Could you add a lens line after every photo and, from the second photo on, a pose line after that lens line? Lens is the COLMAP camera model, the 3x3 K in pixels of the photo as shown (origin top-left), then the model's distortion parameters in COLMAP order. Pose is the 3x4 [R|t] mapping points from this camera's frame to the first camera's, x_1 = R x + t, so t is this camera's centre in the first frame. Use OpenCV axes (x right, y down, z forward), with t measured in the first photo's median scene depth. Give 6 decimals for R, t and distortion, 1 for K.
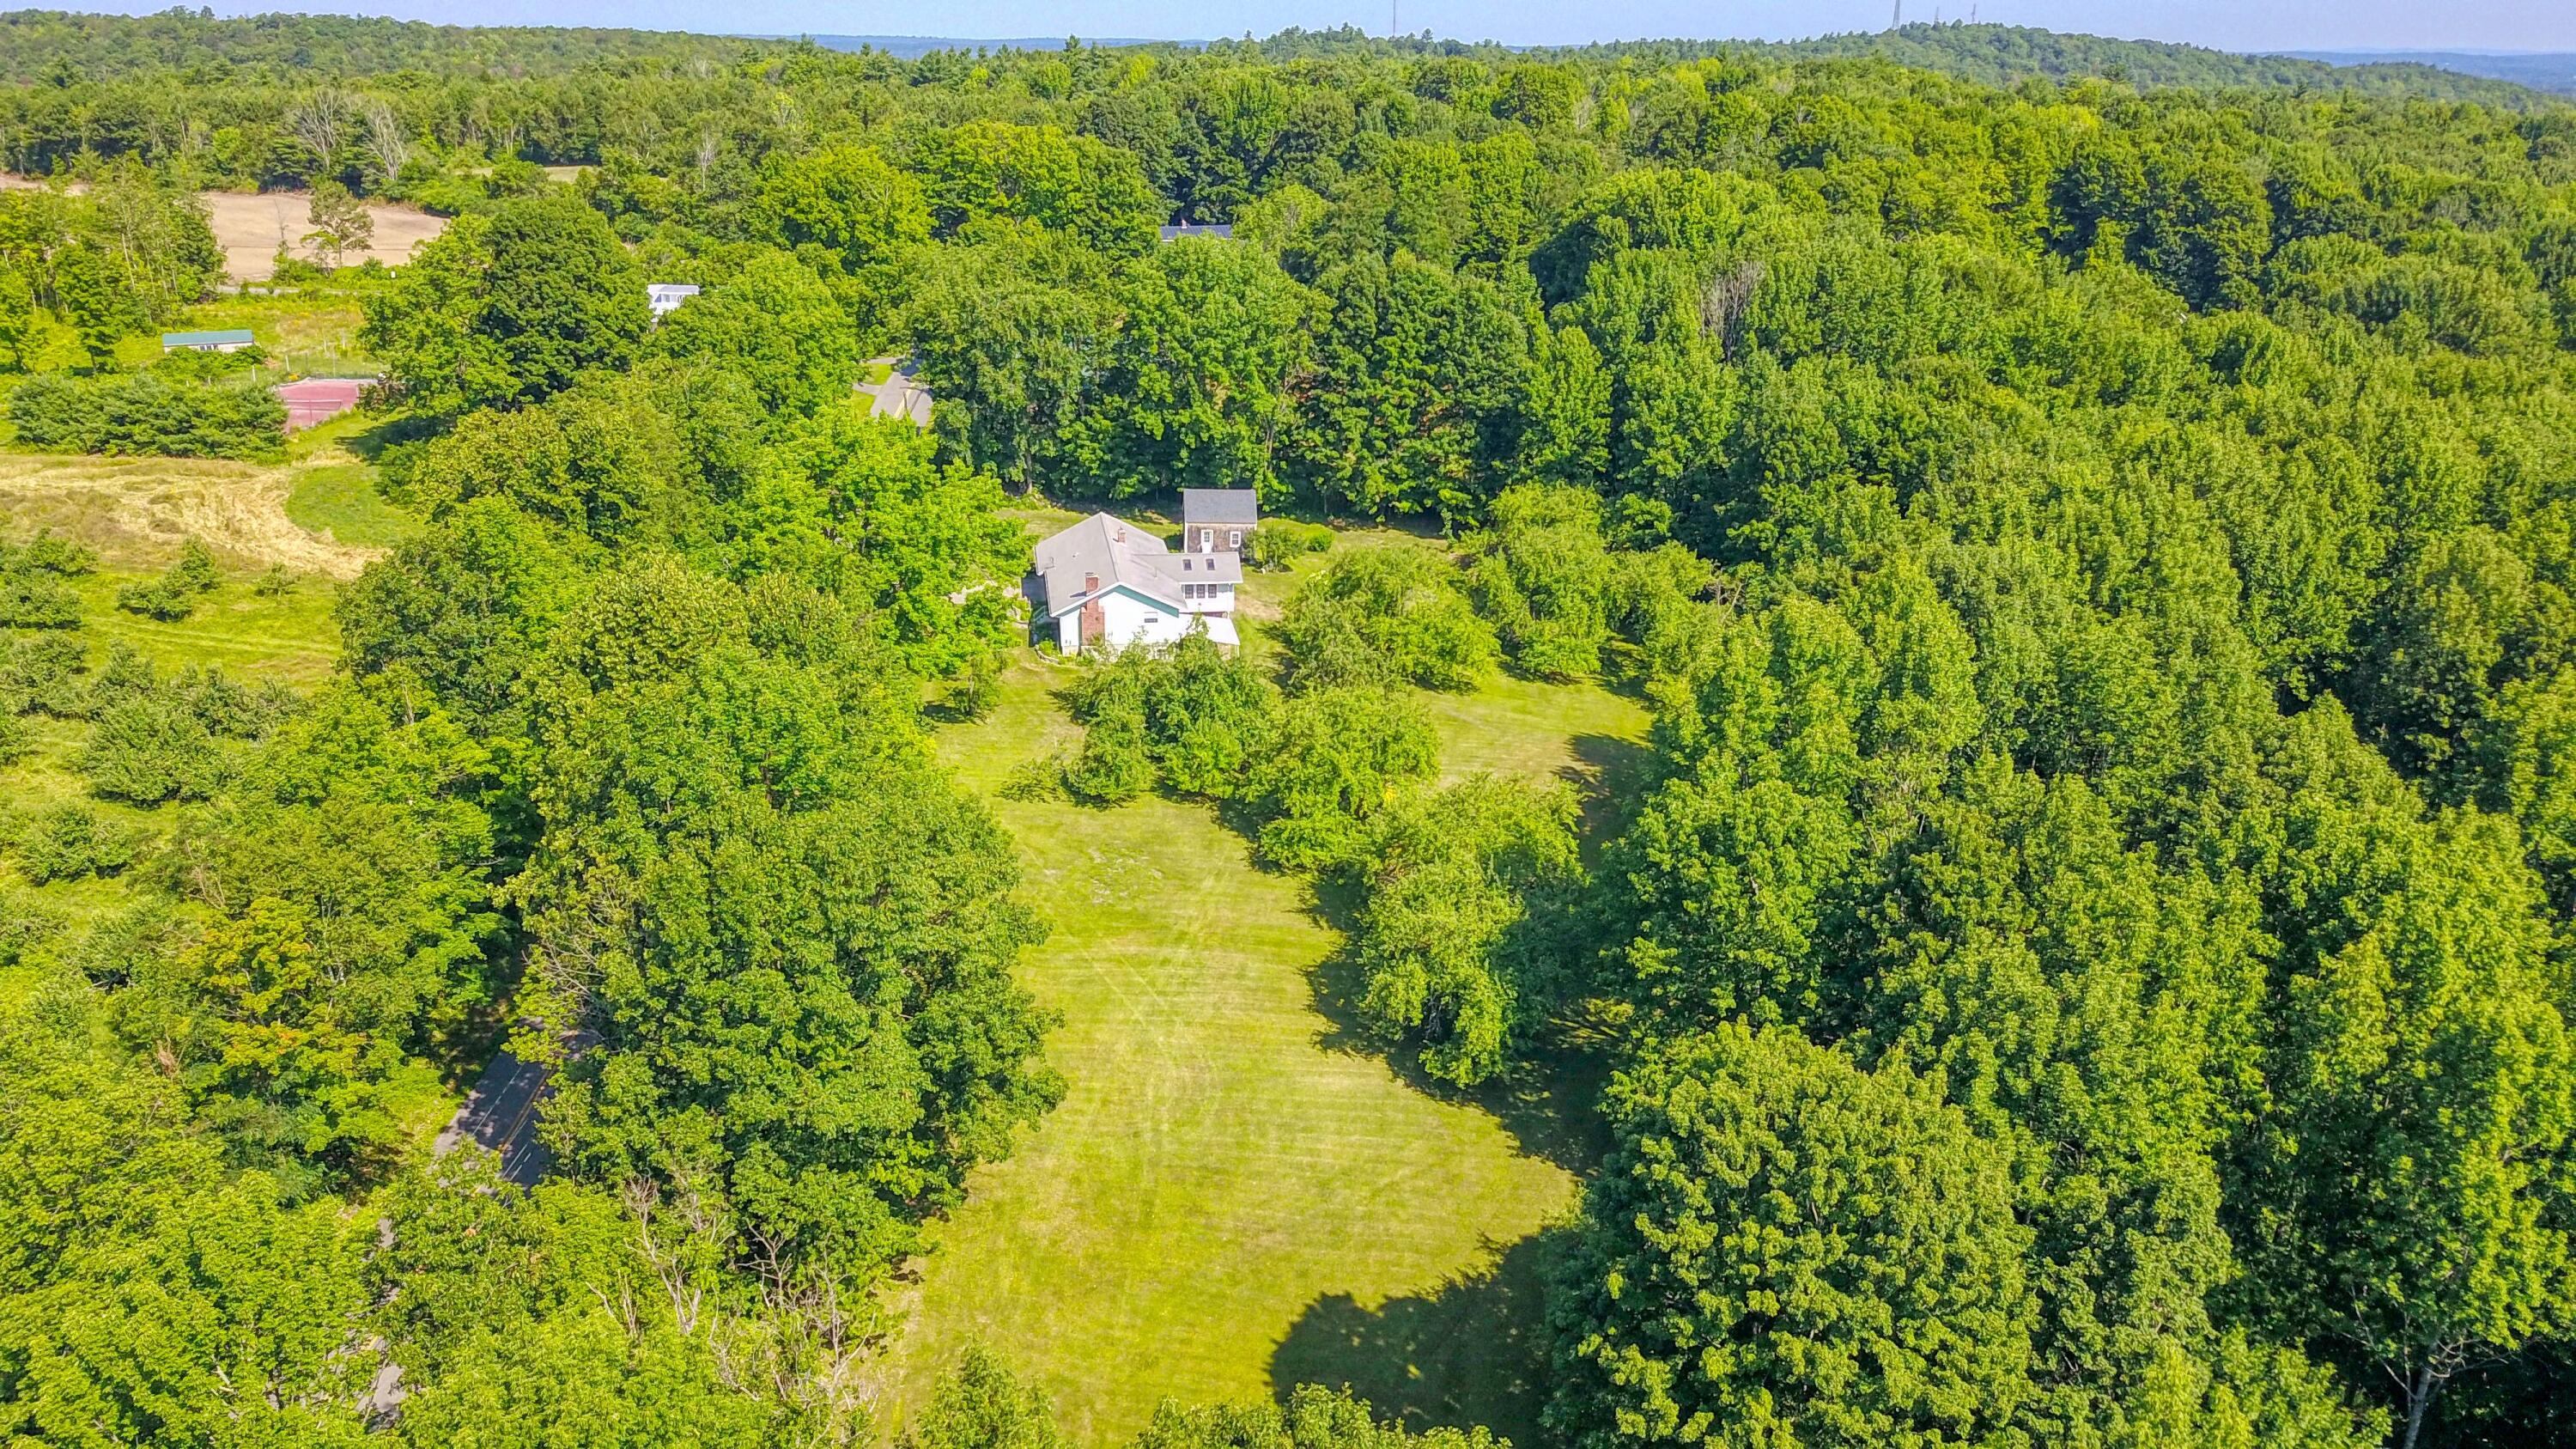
lens RADIAL K [[1912.0, 0, 1288.0], [0, 1912.0, 724.5], [0, 0, 1]] dist [0.004549, -0.049869]
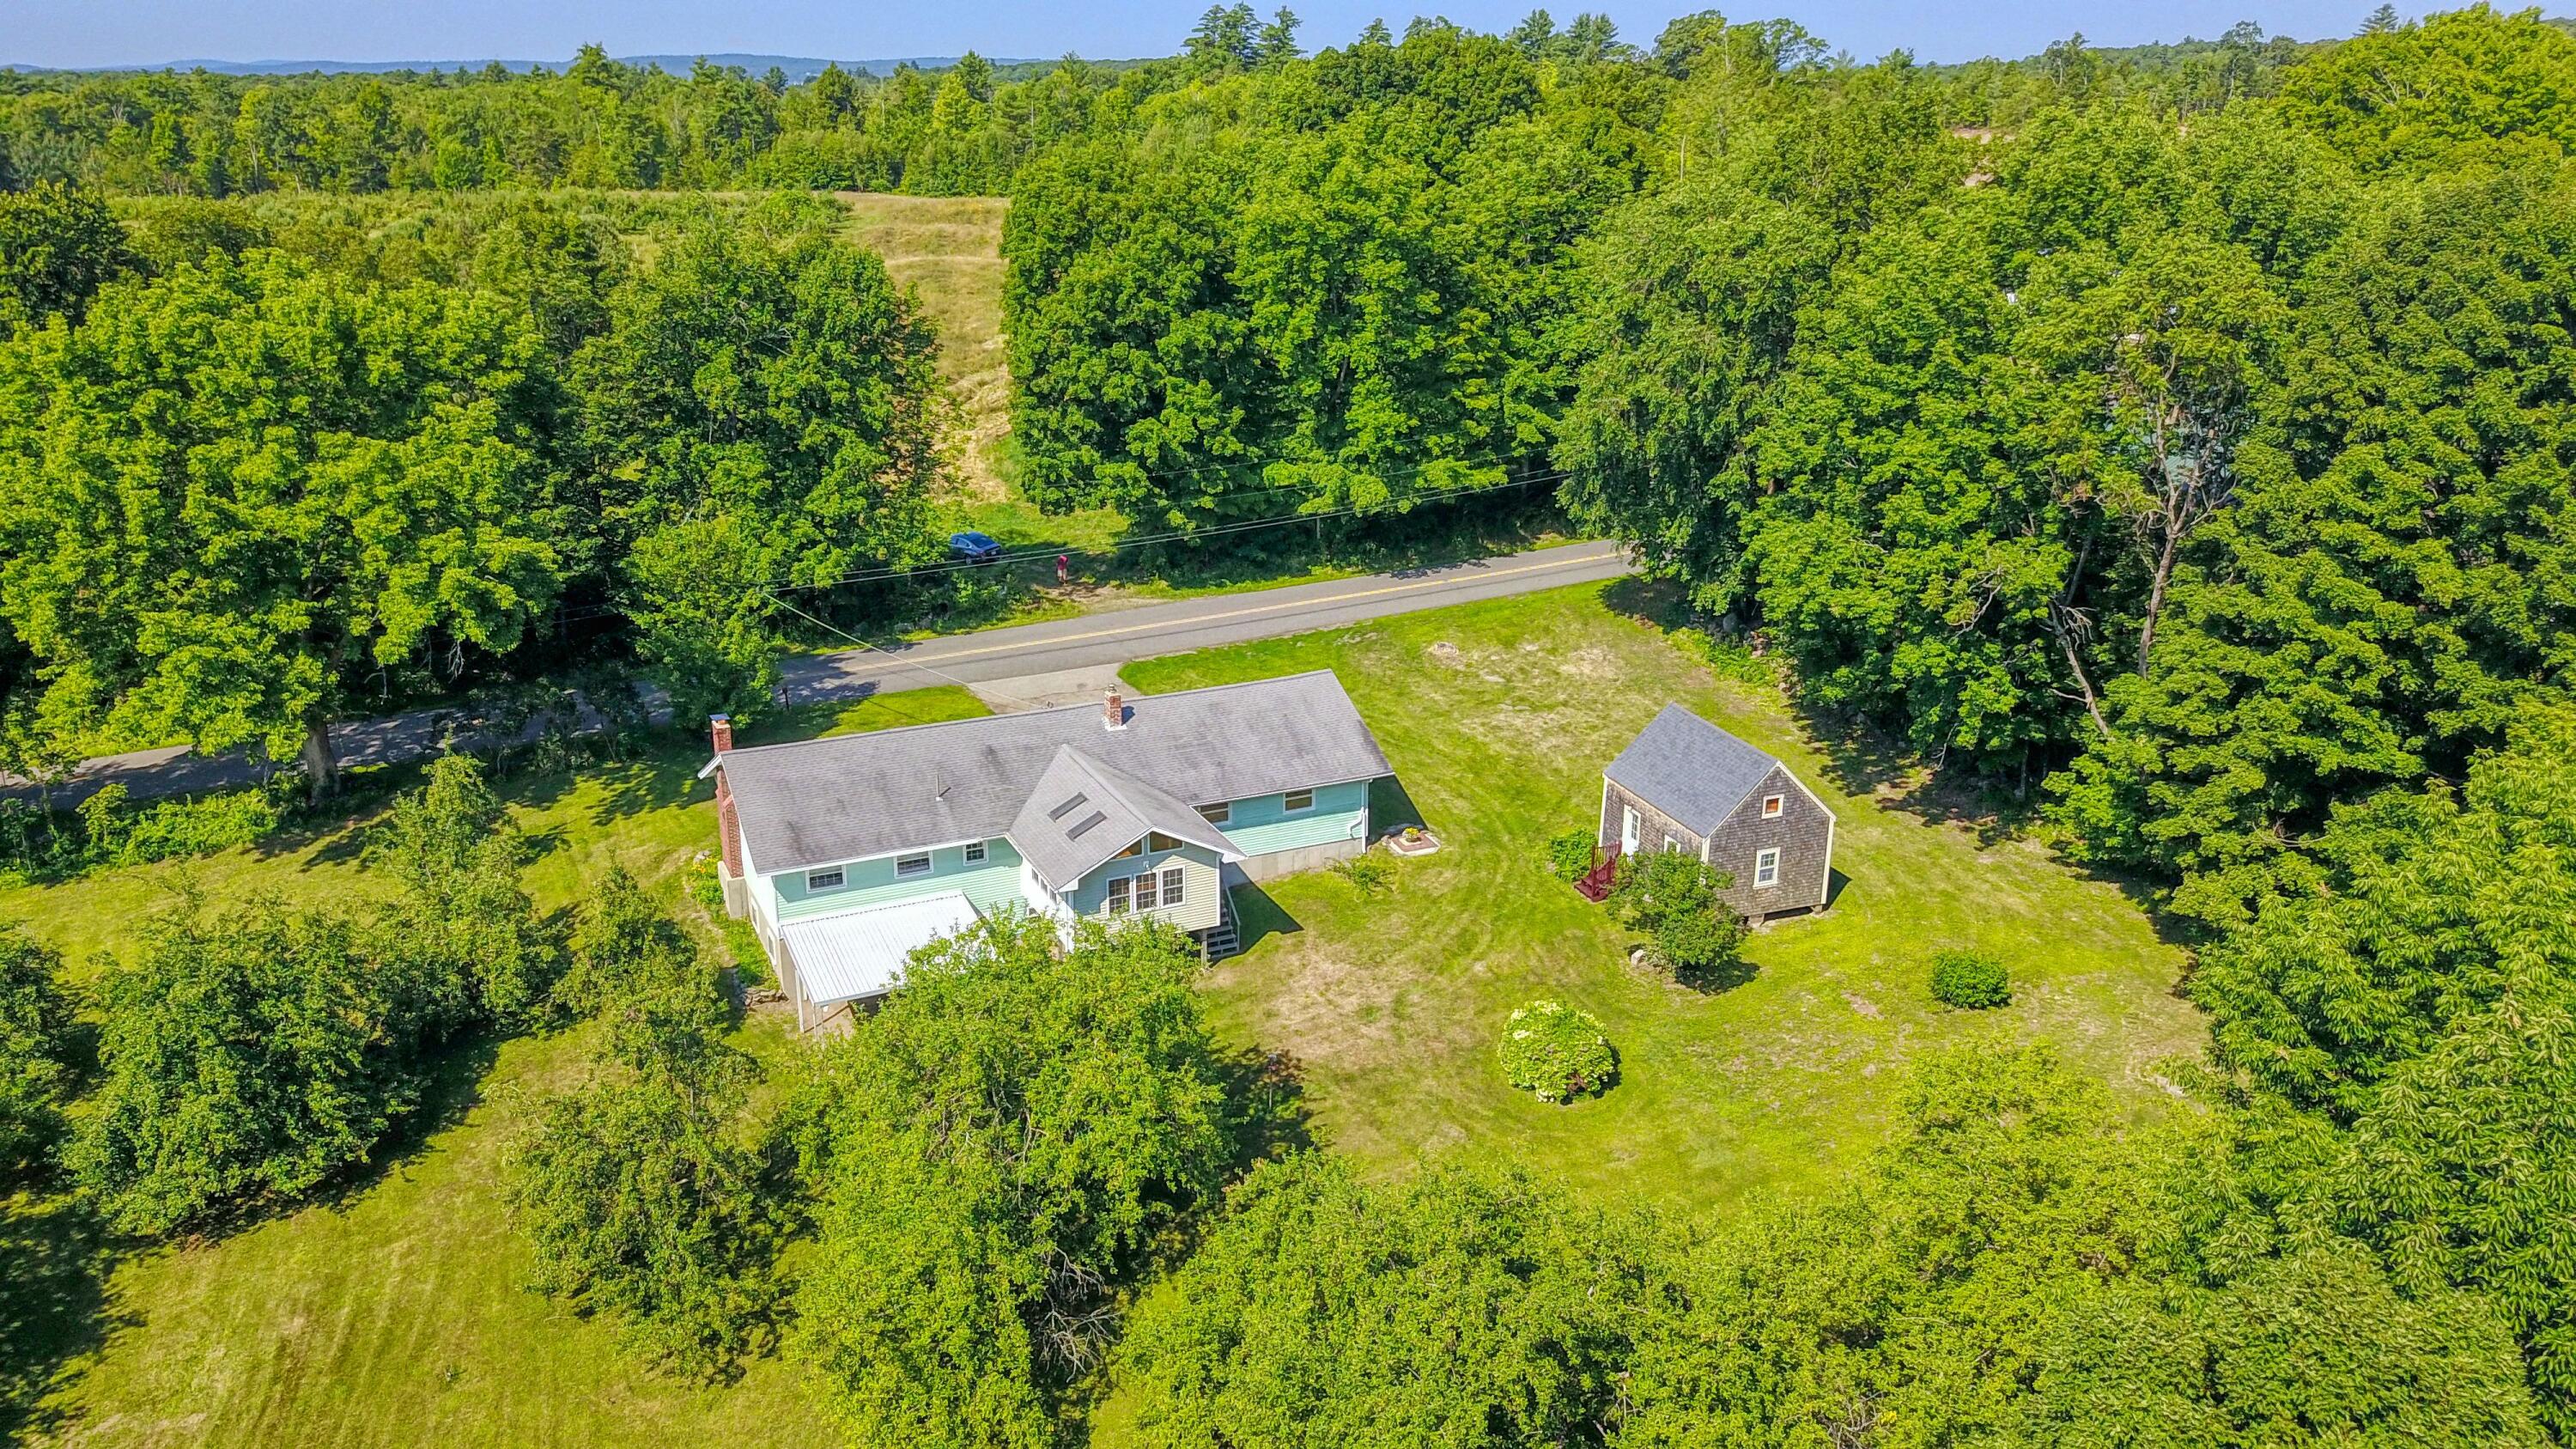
lens RADIAL K [[1912.0, 0, 1288.0], [0, 1912.0, 724.5], [0, 0, 1]] dist [0.004549, -0.049869]
pose [[0.273251, 0.299090, -0.914264, 0.283882], [-0.309028, 0.927349, 0.211010, -0.171785], [0.910953, 0.224875, 0.345826, 0.752974]]
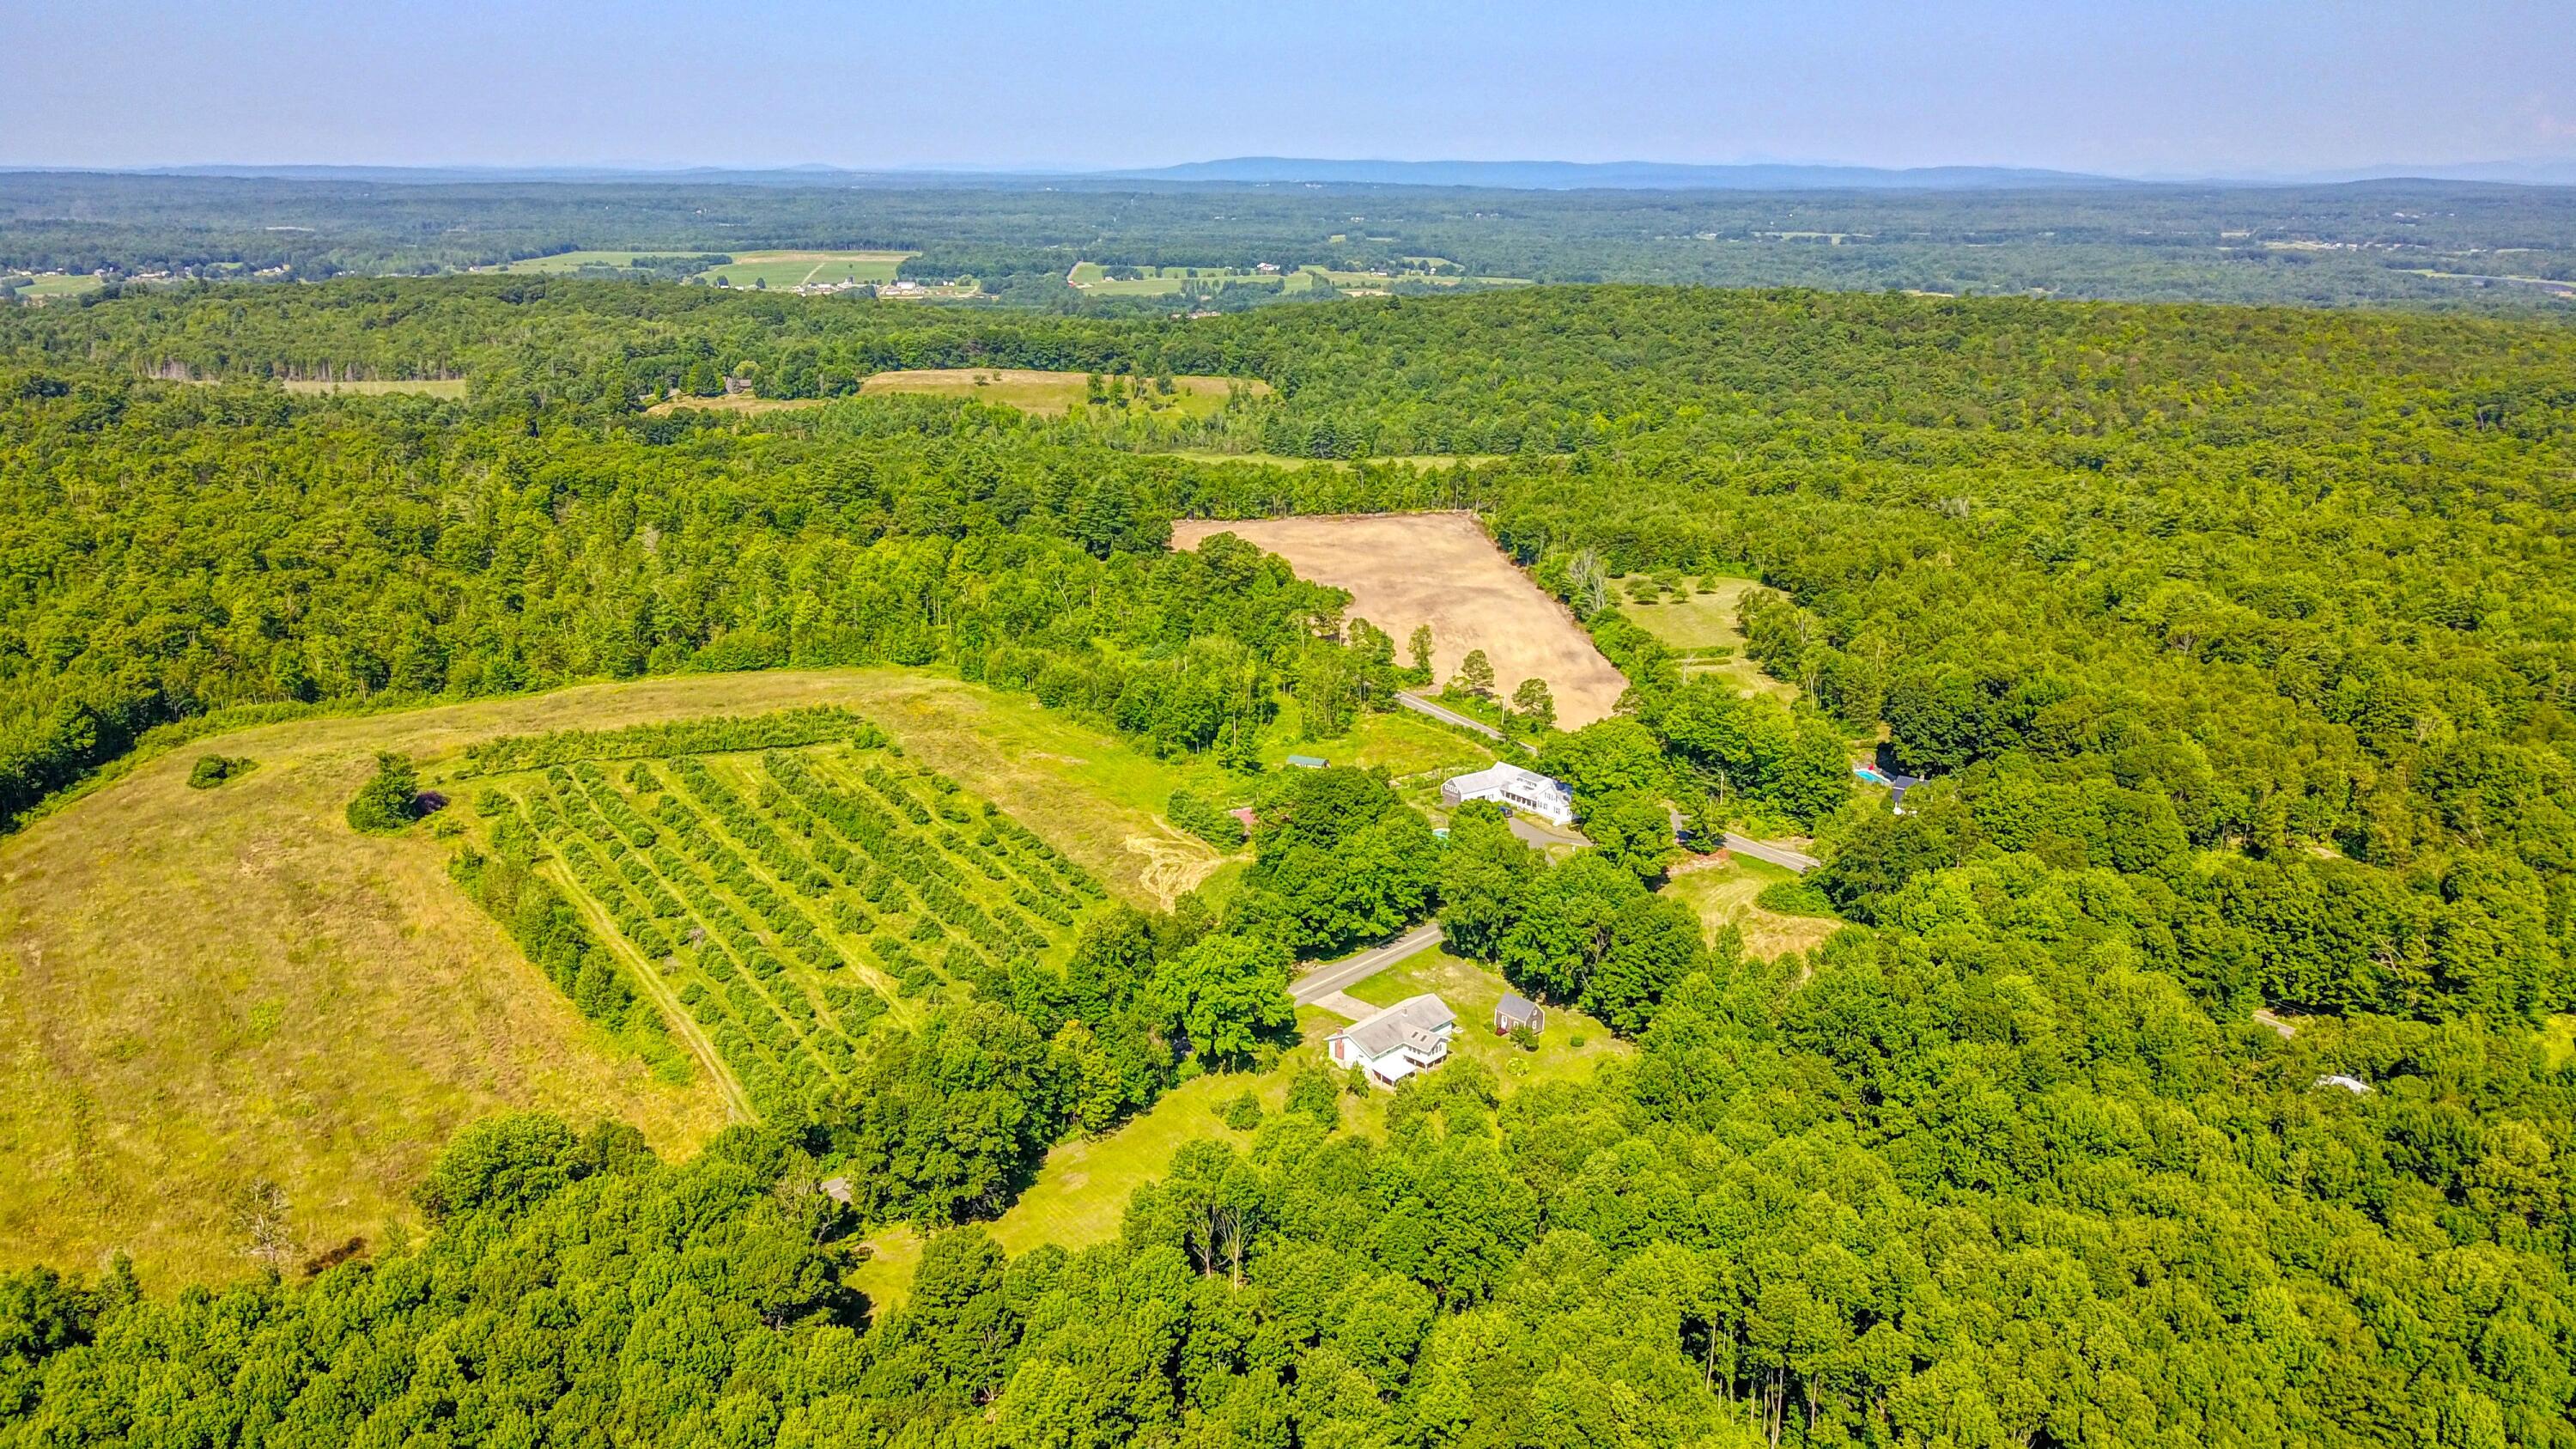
lens RADIAL K [[1912.0, 0, 1288.0], [0, 1912.0, 724.5], [0, 0, 1]] dist [0.004549, -0.049869]
pose [[0.632910, 0.220034, -0.742300, 1.121735], [-0.255541, 0.964405, 0.067988, -0.436918], [0.730837, 0.146658, 0.666610, -0.456718]]
